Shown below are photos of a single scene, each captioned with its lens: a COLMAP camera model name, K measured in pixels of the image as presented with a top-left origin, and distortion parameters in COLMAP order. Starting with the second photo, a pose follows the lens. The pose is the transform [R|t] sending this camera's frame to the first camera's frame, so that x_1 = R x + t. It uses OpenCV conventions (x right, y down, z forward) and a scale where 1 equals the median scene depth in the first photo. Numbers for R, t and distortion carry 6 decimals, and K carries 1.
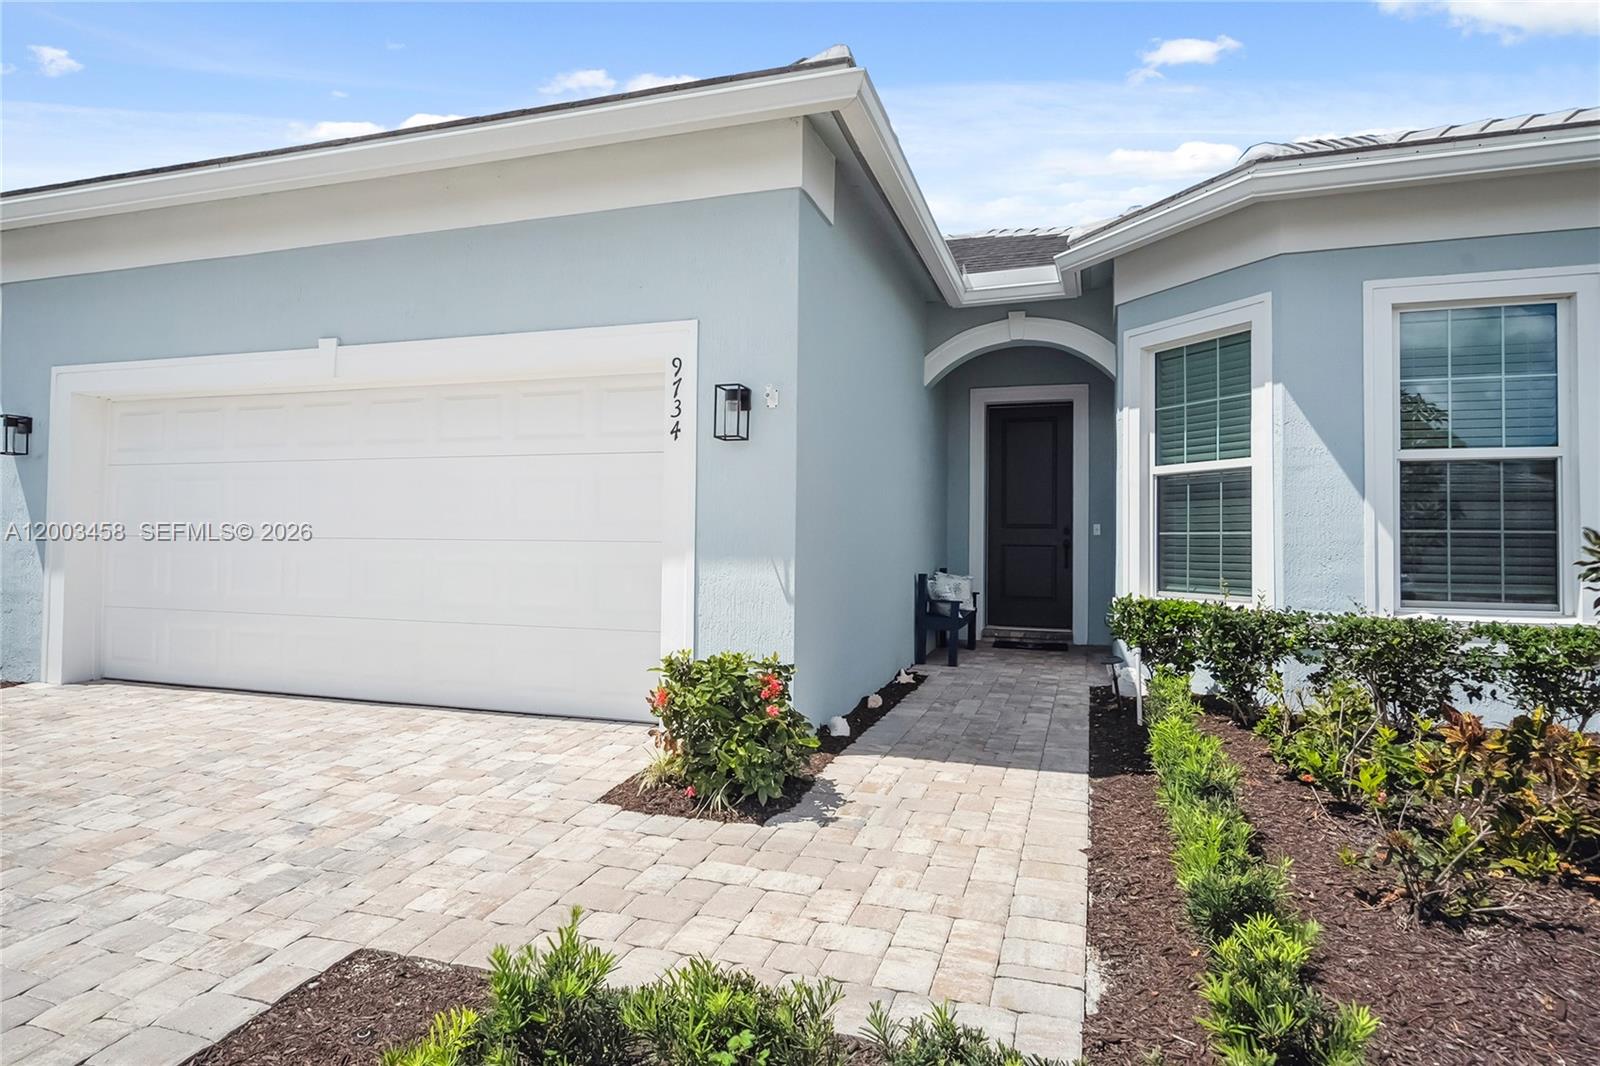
lens RADIAL K [[887.5, 0, 797.3], [0, 887.5, 530.0], [0, 0, 1]] dist [0.001499, 0.003577]
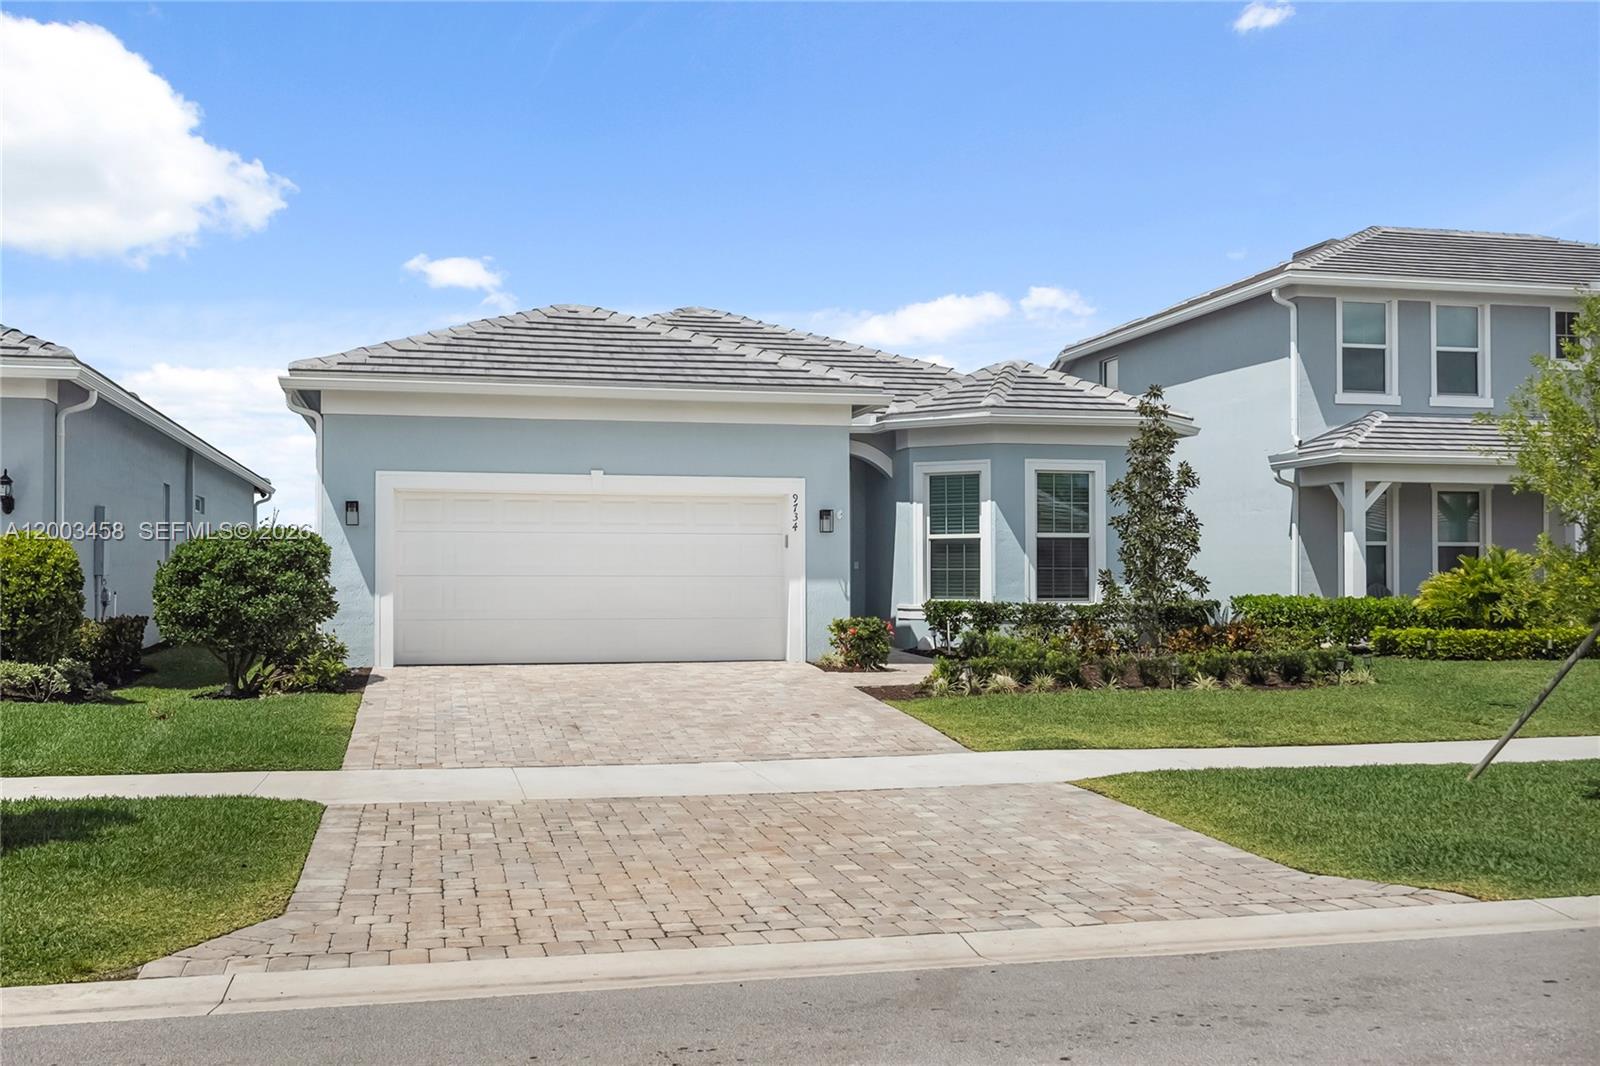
lens RADIAL K [[1602.8, 0, 807.7], [0, 1602.8, 538.0], [0, 0, 1]] dist [0.028719, 0.000000]
pose [[0.851052, 0.002484, 0.525076, -1.847929], [0.002133, 0.999964, -0.008187, -0.039707], [-0.525077, 0.008088, 0.851016, -2.045458]]
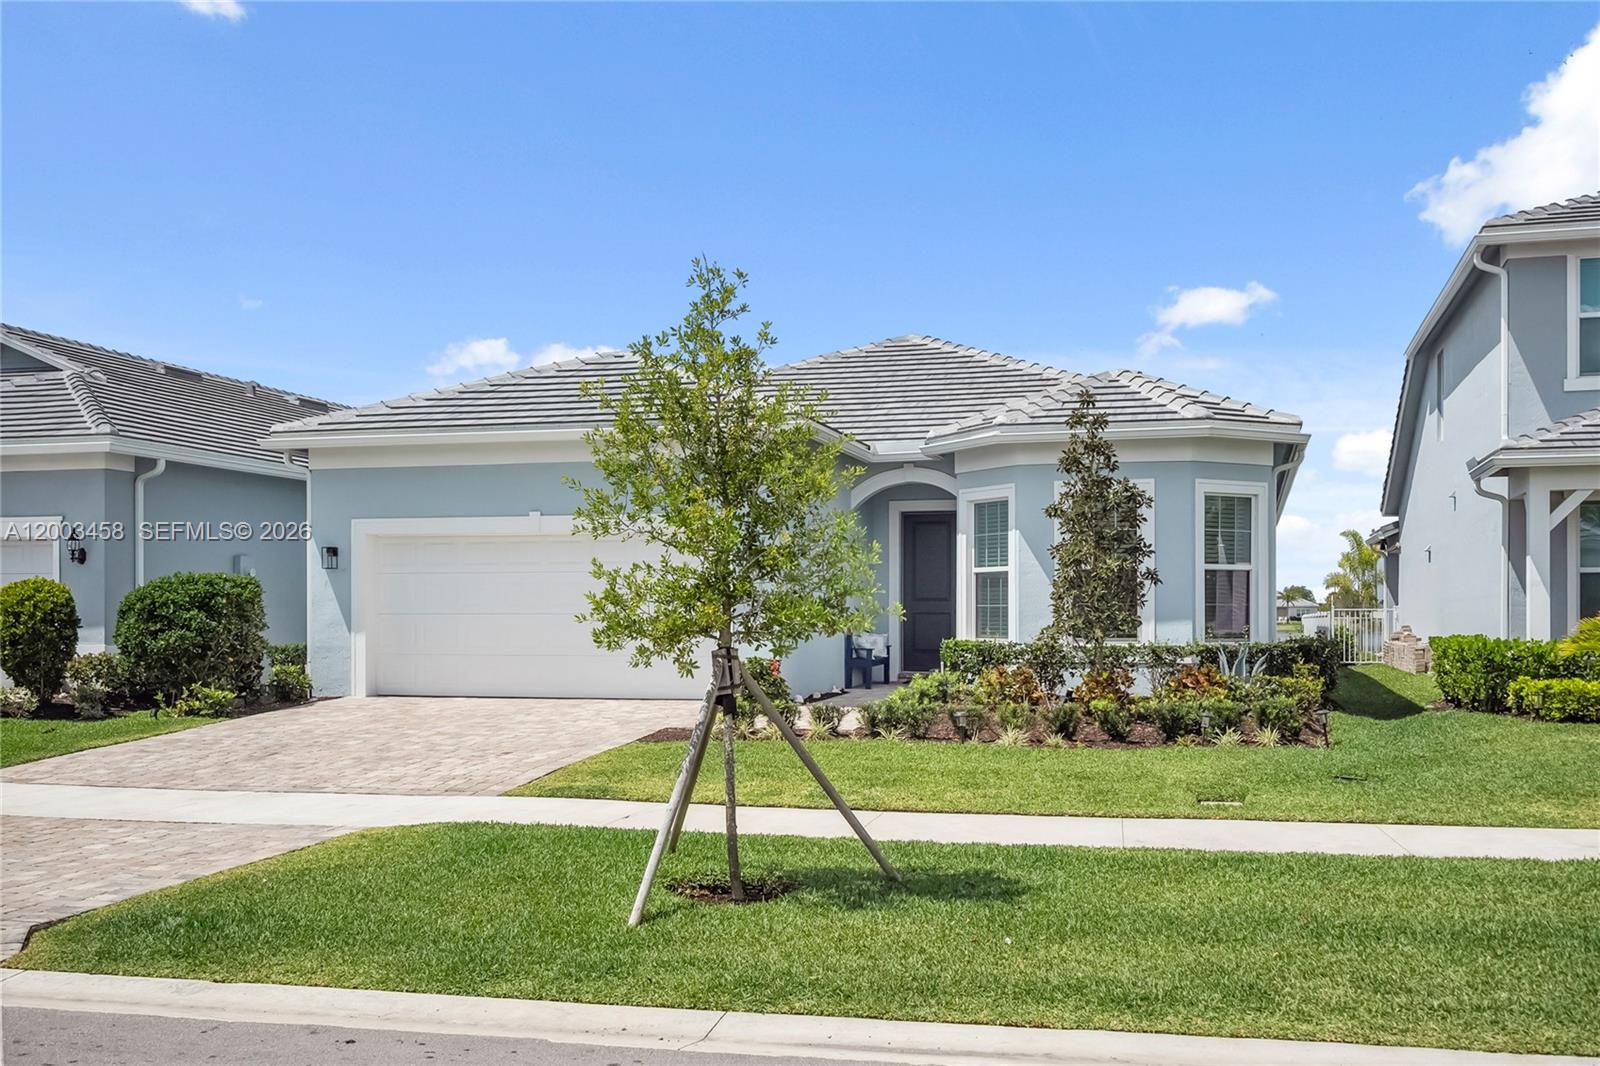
lens RADIAL K [[1602.8, 0, 787.2], [0, 1602.8, 537.6], [0, 0, 1]] dist [0.028719, 0.000000]
pose [[0.998723, -0.009853, 0.049555, -0.142436], [0.011592, 0.999323, -0.034927, -0.026336], [-0.049177, 0.035456, 0.998161, -2.424752]]
